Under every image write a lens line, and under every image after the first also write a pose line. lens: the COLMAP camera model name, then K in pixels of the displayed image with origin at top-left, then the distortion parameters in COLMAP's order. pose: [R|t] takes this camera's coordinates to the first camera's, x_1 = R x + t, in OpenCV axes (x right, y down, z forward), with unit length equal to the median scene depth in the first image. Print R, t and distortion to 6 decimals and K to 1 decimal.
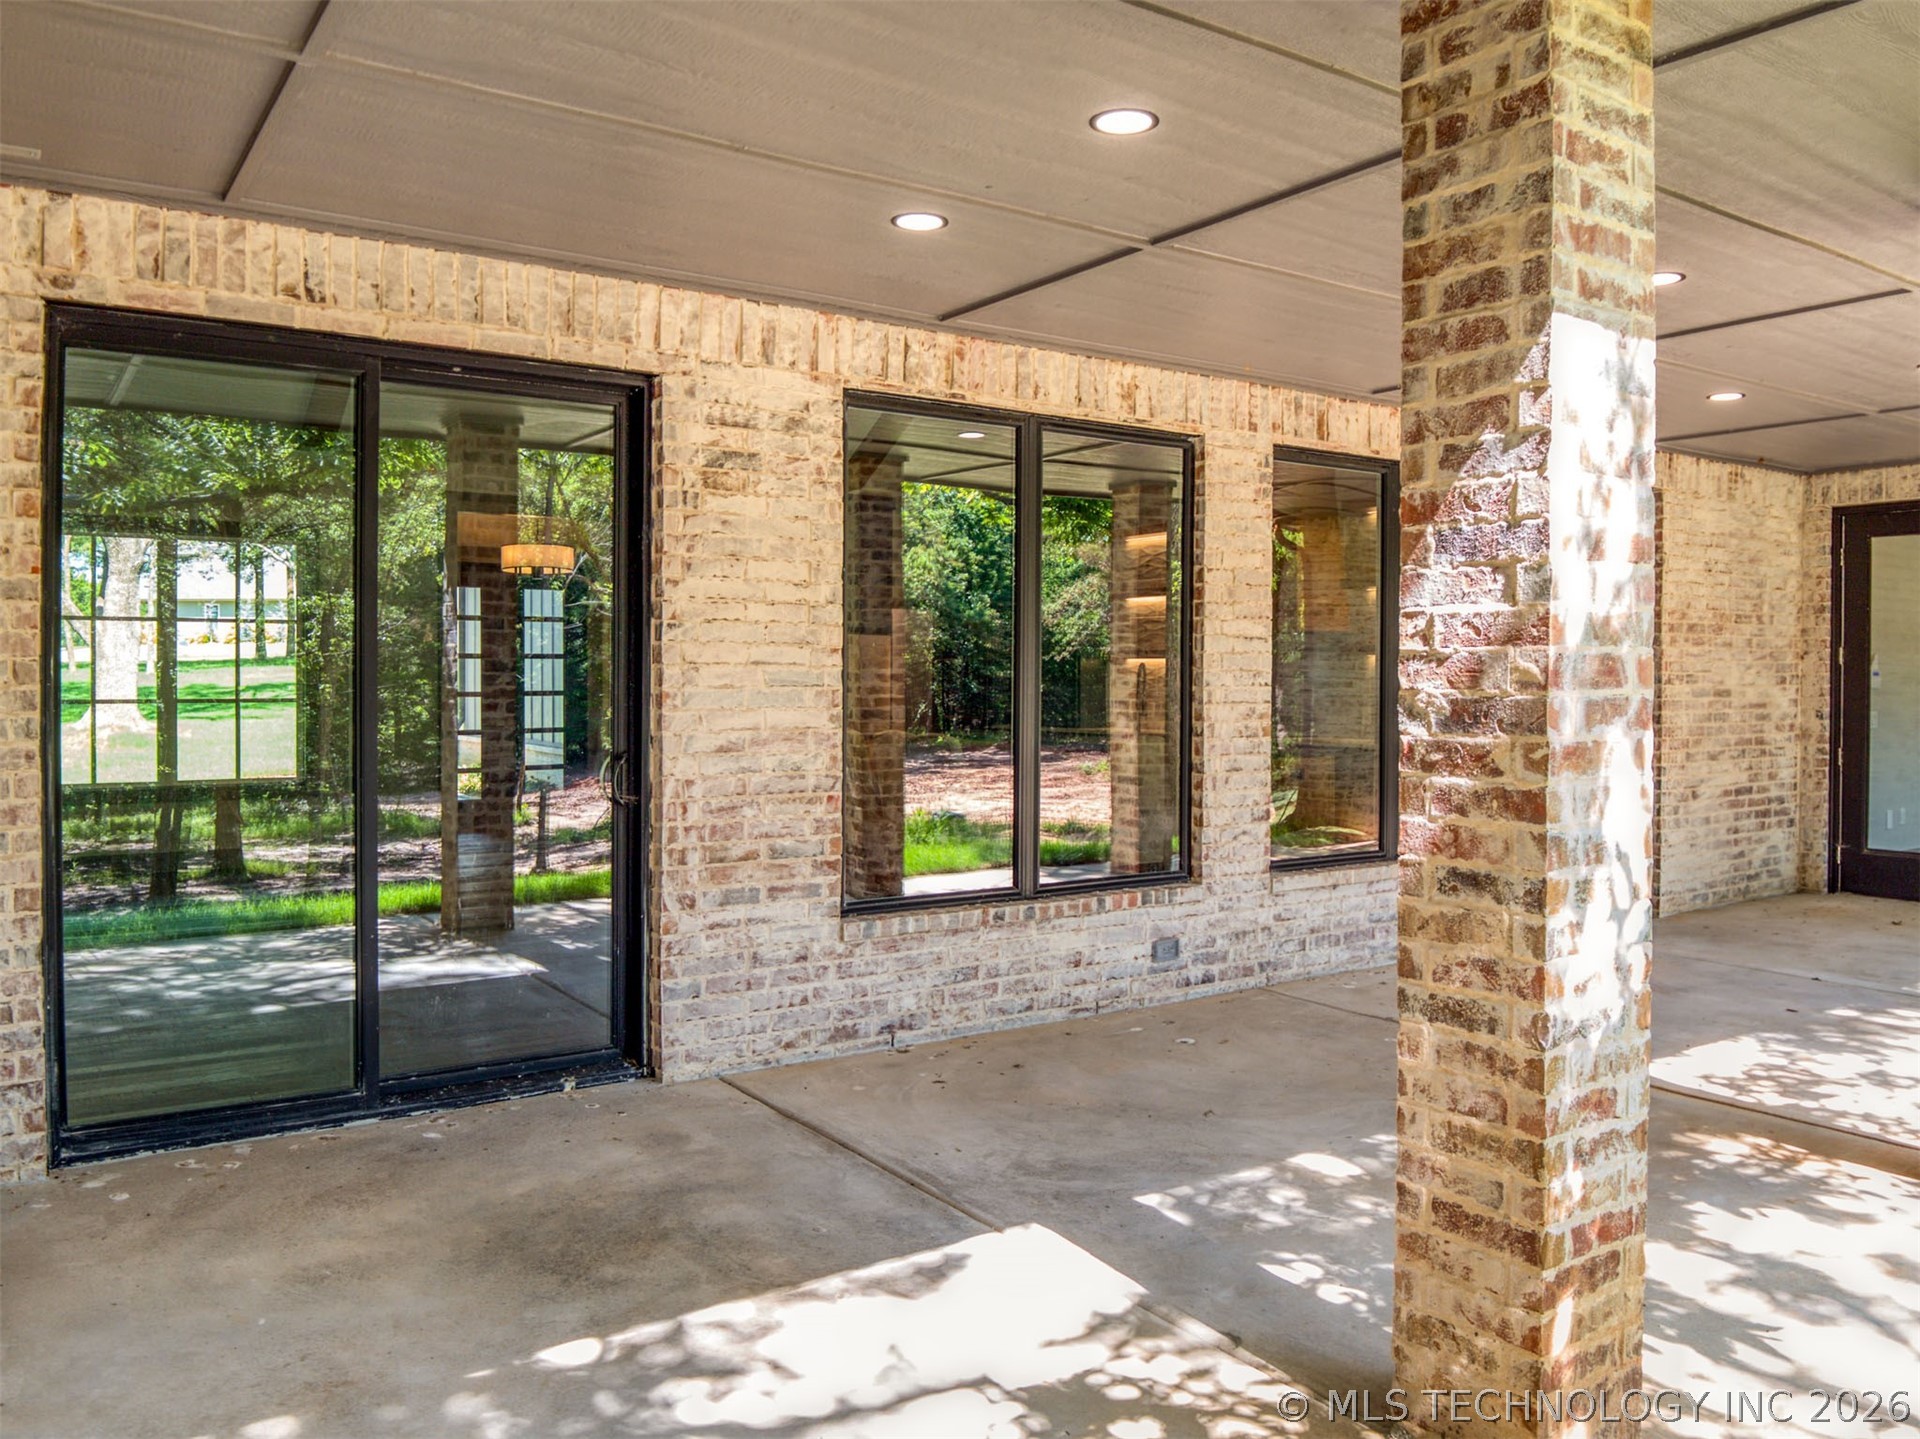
lens RADIAL K [[1467.9, 0, 958.0], [0, 1467.9, 700.5], [0, 0, 1]] dist [-0.001946, -0.001486]
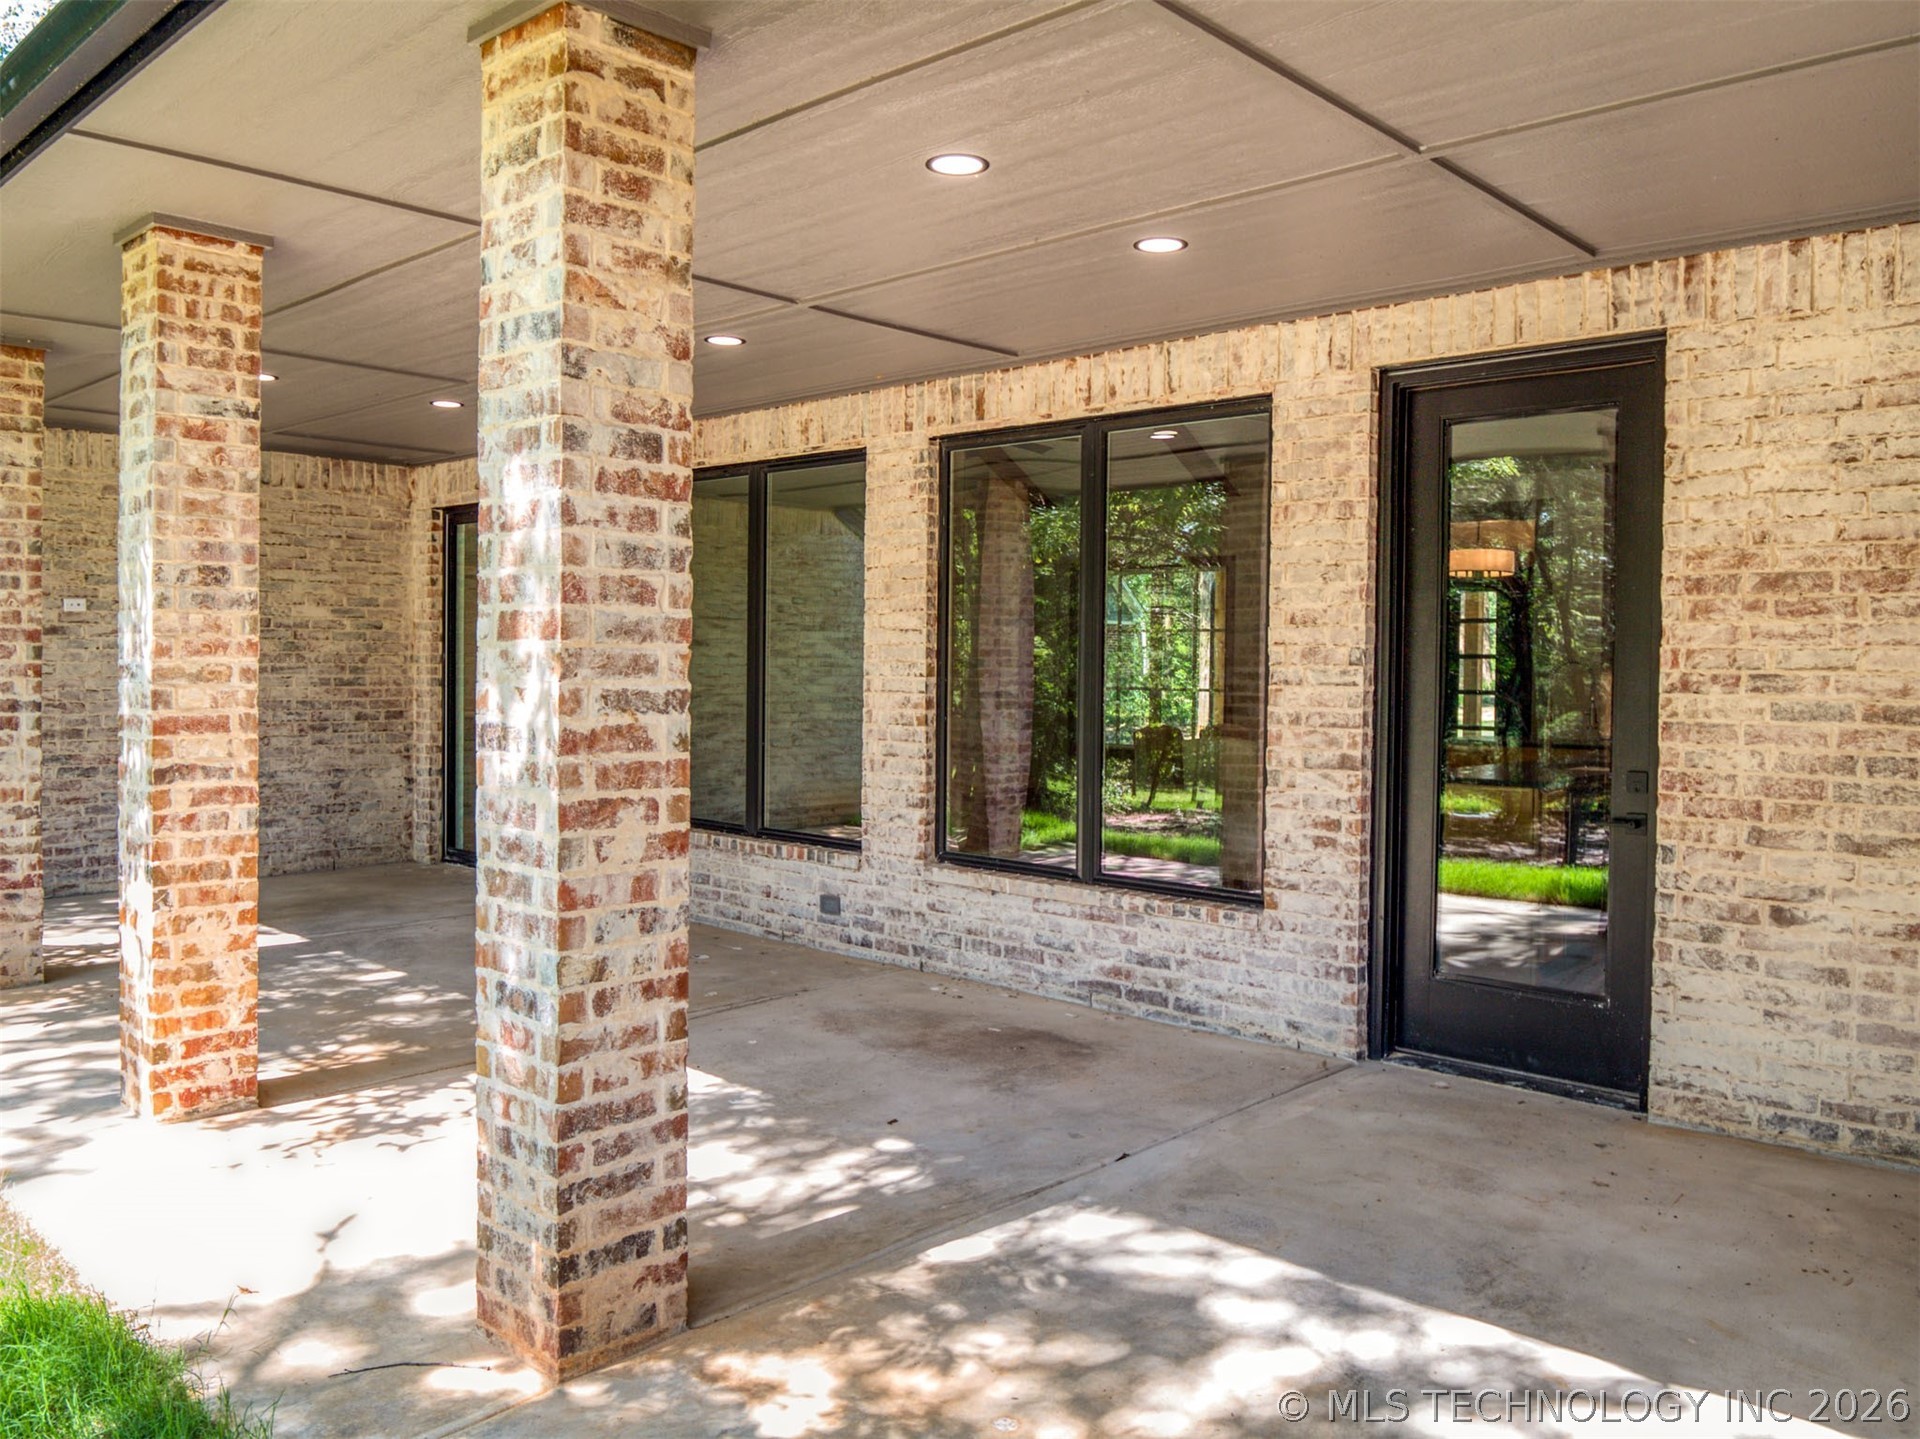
lens RADIAL K [[1467.9, 0, 958.1], [0, 1467.9, 725.7], [0, 0, 1]] dist [-0.001946, -0.001486]
pose [[0.209068, 0.034819, -0.977281, 1.222623], [-0.036070, 0.998960, 0.027875, -0.005080], [0.977236, 0.029423, 0.210107, 0.816064]]
